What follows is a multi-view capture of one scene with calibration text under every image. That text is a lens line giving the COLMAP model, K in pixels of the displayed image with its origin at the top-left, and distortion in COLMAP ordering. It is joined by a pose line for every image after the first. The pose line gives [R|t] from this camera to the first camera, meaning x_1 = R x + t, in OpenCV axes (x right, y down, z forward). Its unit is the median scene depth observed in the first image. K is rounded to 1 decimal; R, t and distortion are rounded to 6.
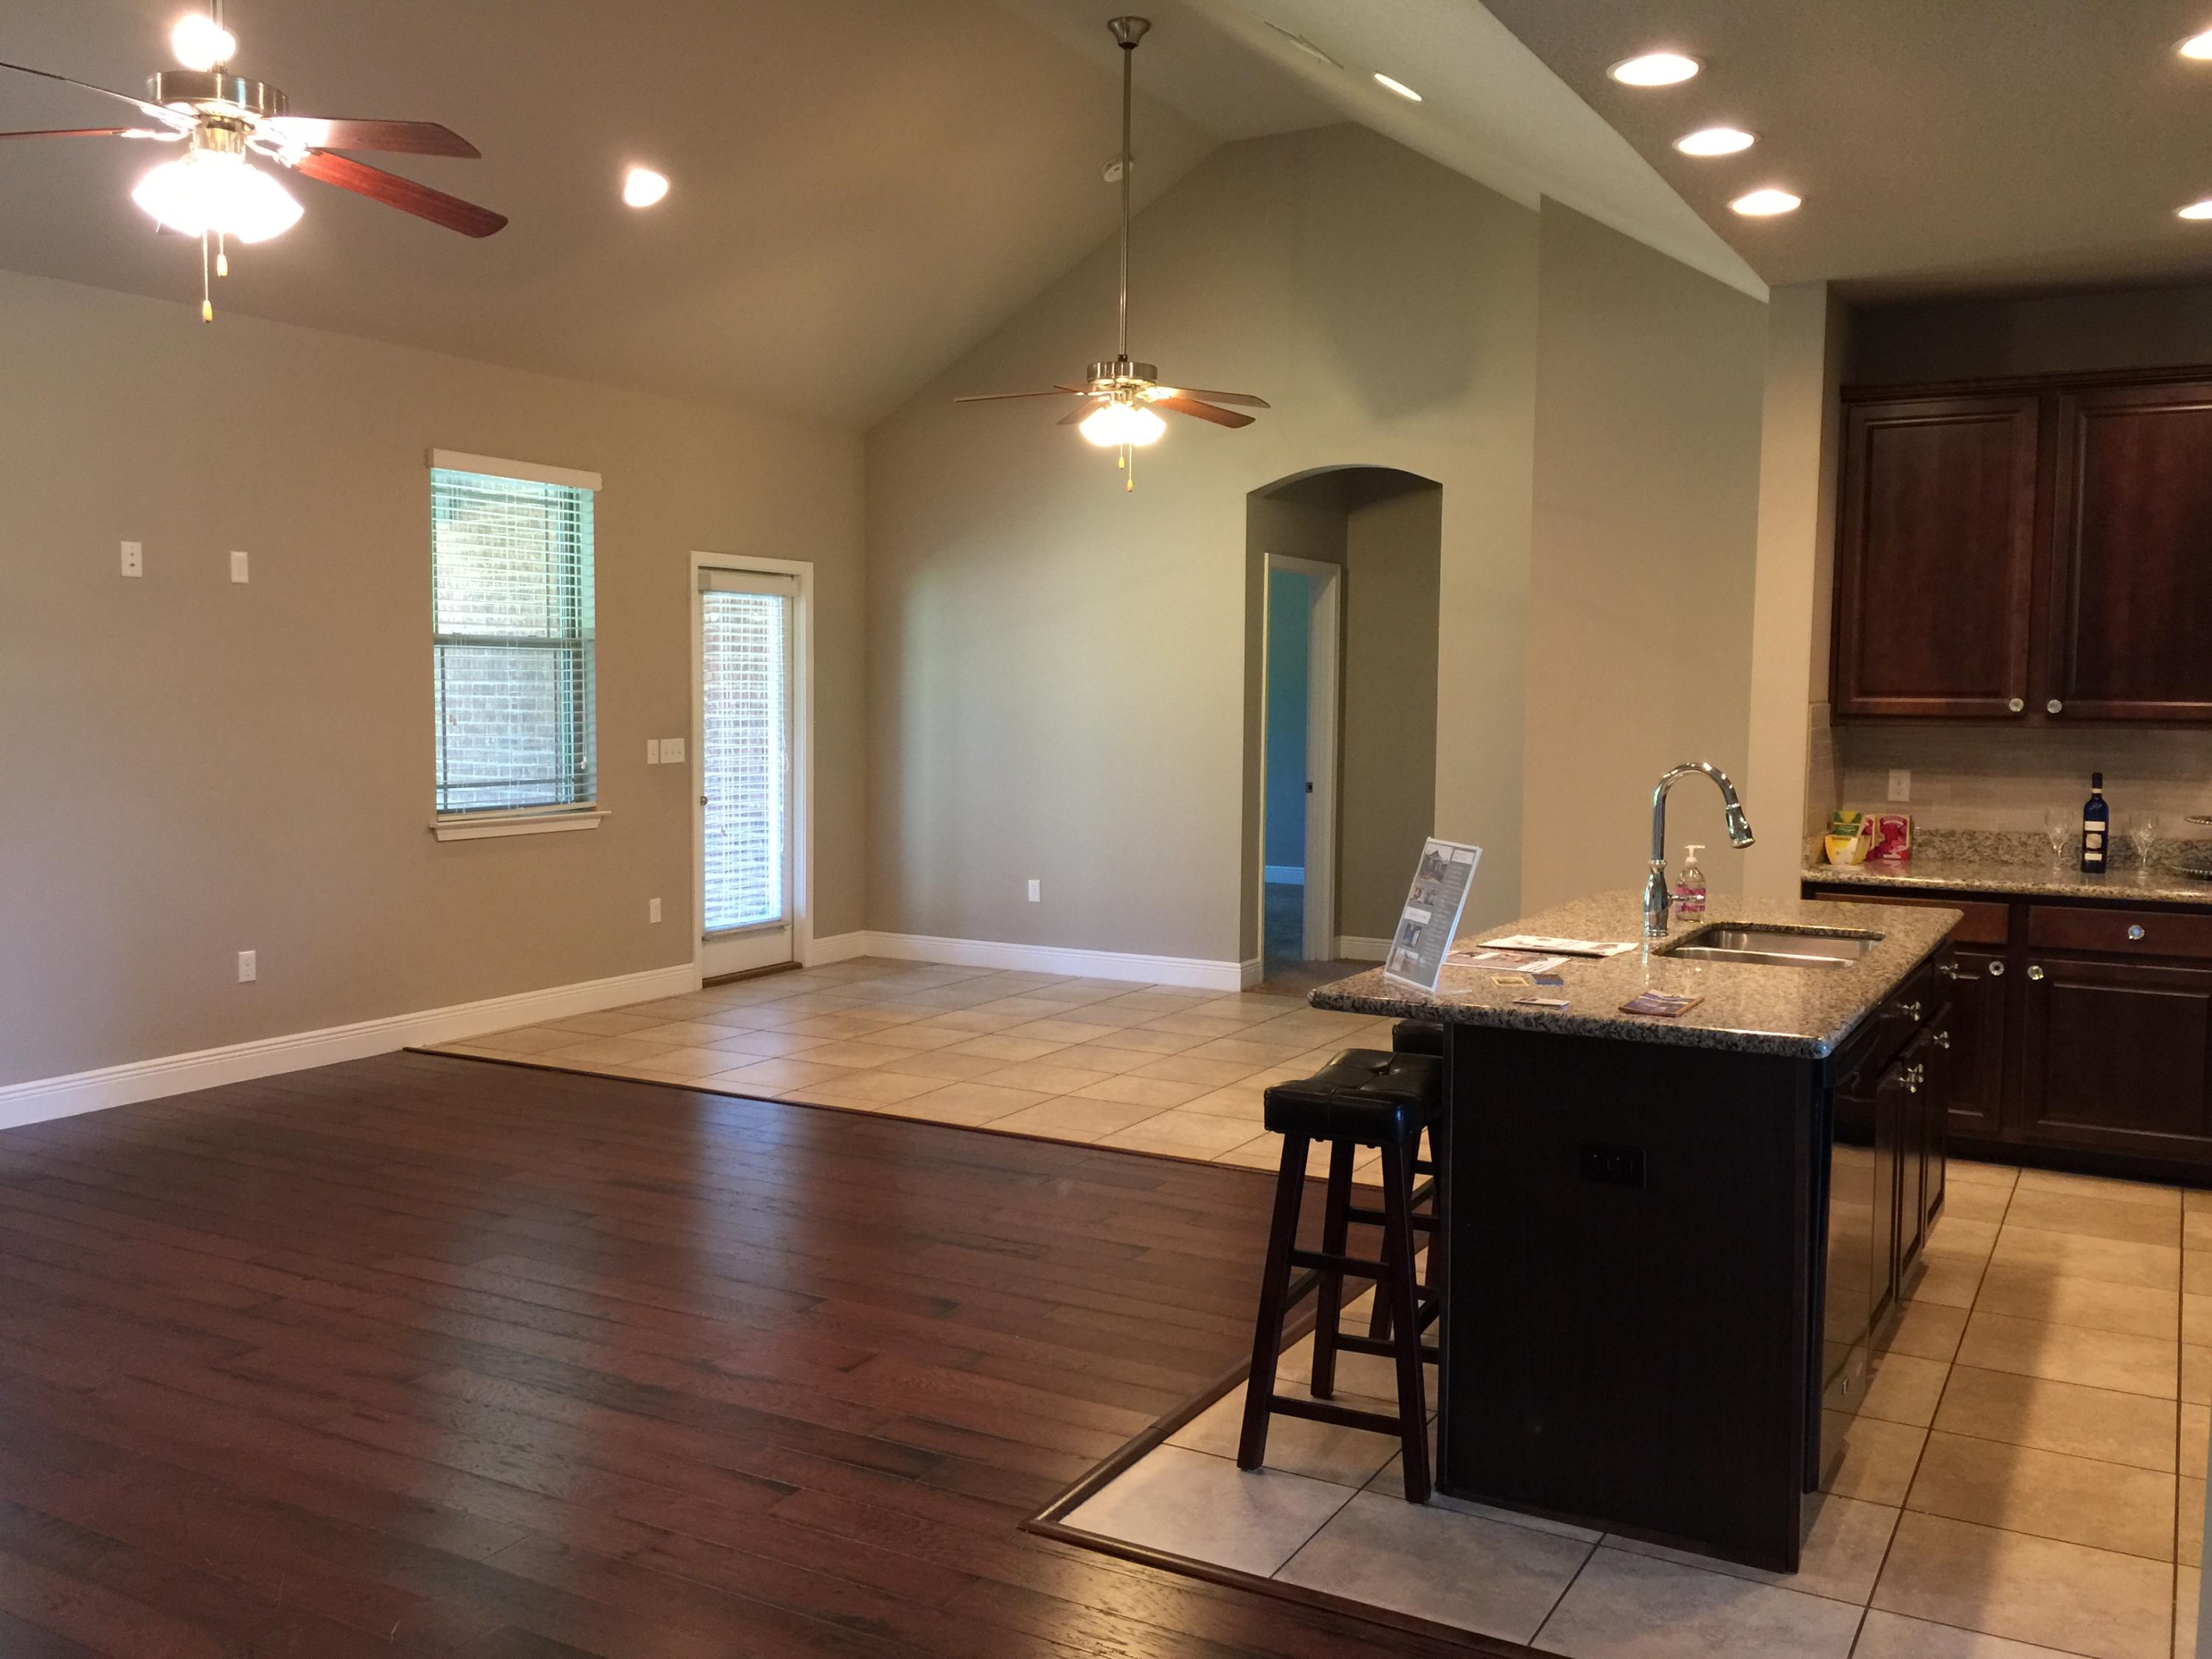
lens RADIAL K [[1912.4, 0, 1094.0], [0, 1912.4, 818.2], [0, 0, 1]] dist [0.080954, -0.106947]
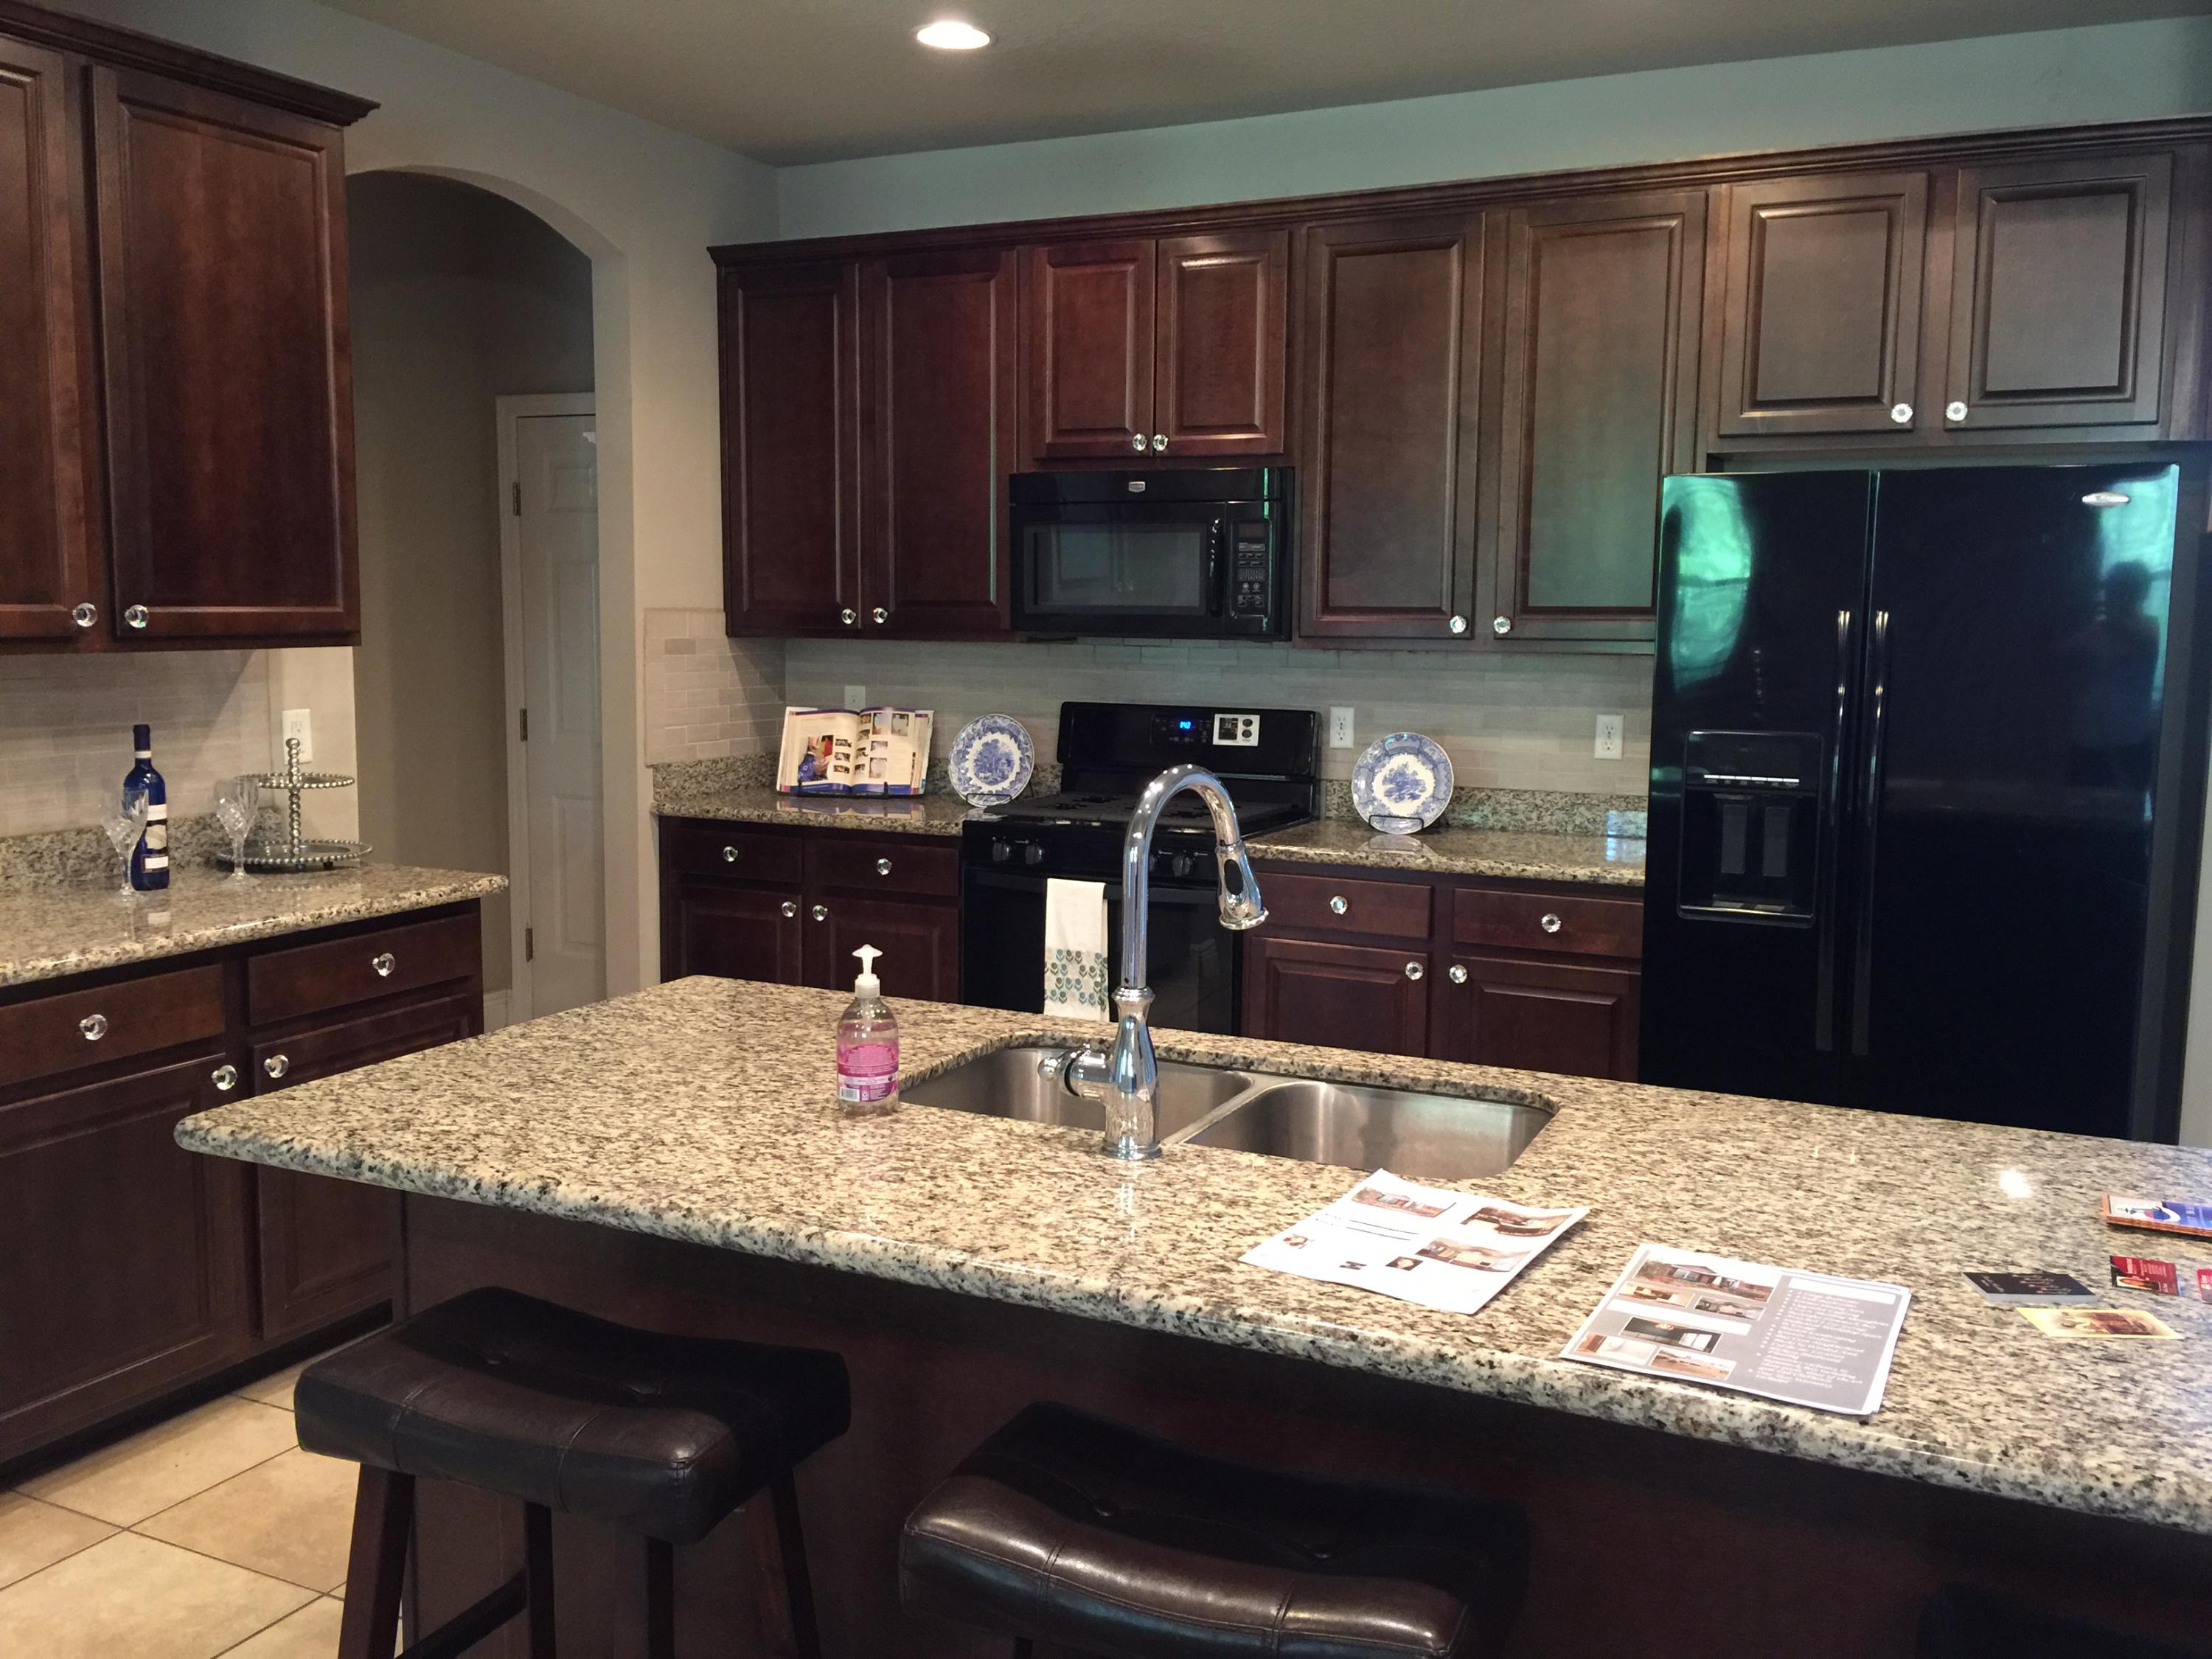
lens RADIAL K [[1912.4, 0, 1094.0], [0, 1912.4, 818.2], [0, 0, 1]] dist [0.080954, -0.106947]
pose [[-0.063431, -0.124461, 0.990195, -0.103966], [0.060379, 0.989897, 0.128291, -0.054245], [-0.996158, 0.067925, -0.055276, 0.738603]]
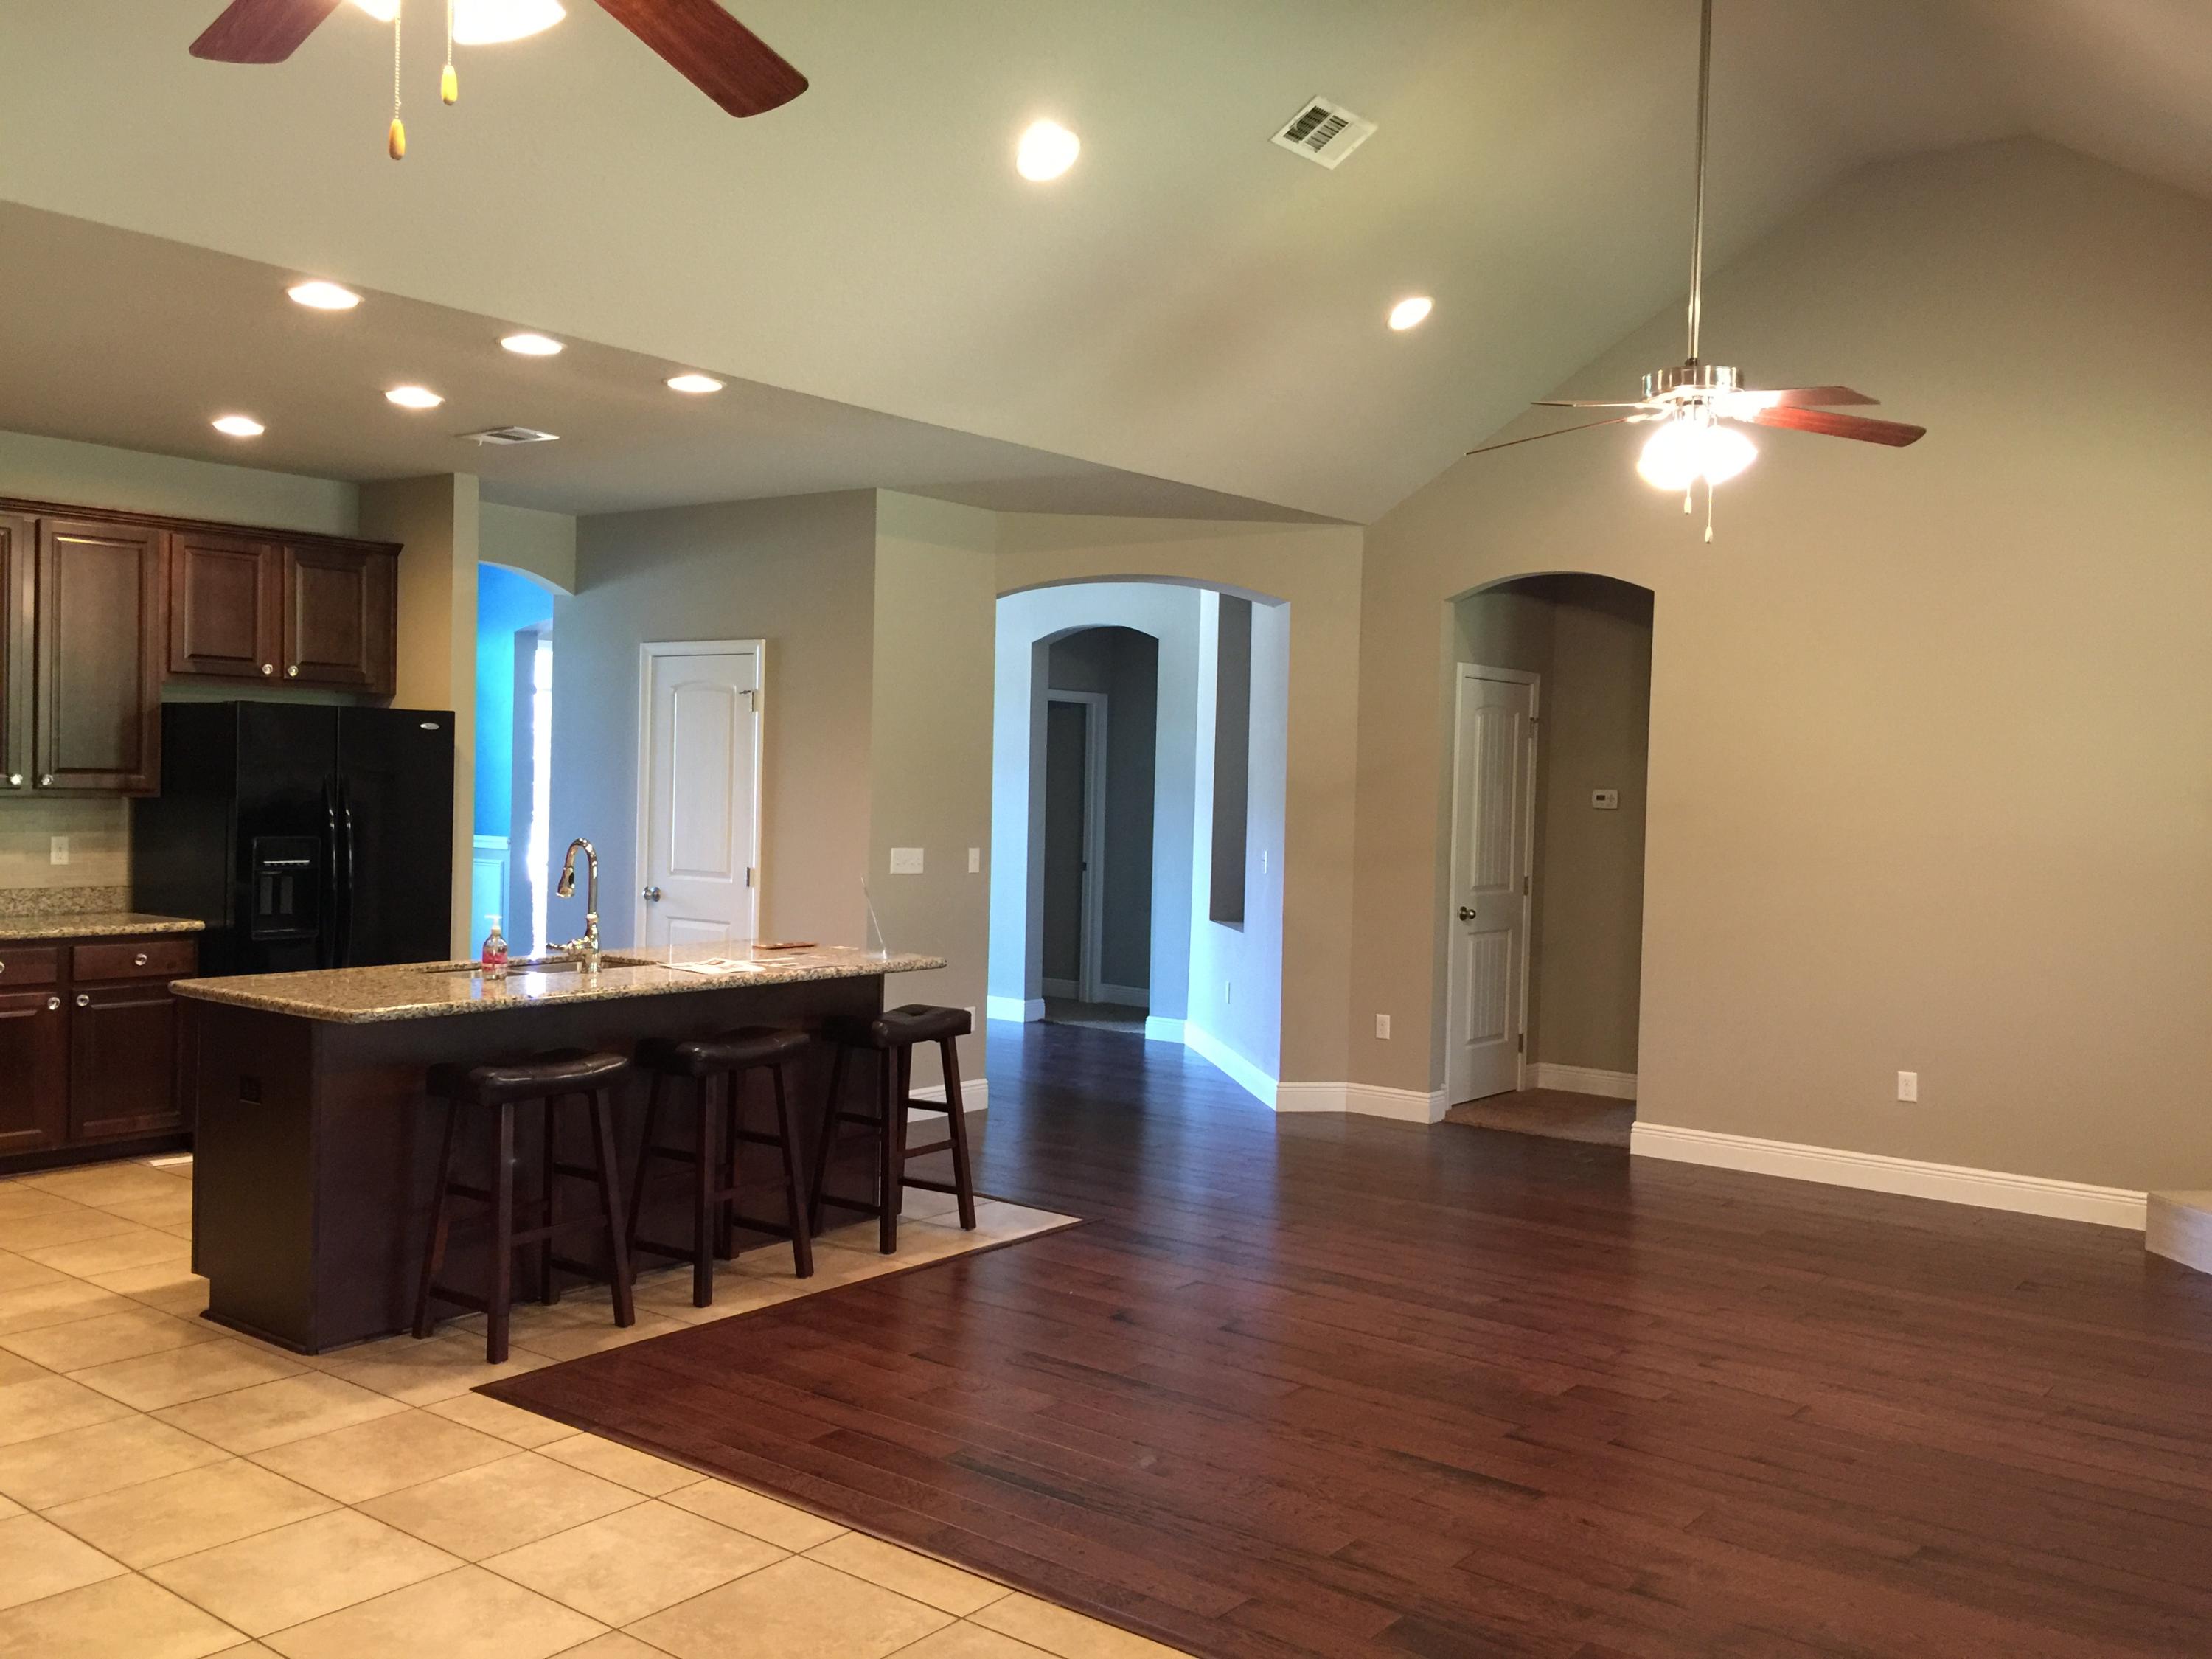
lens RADIAL K [[1912.4, 0, 1094.0], [0, 1912.4, 818.2], [0, 0, 1]] dist [0.080954, -0.106947]
pose [[-0.987804, -0.035245, 0.151661, -0.171143], [-0.021080, 0.995348, 0.094014, -0.123962], [-0.154269, 0.089670, -0.983951, 1.593538]]
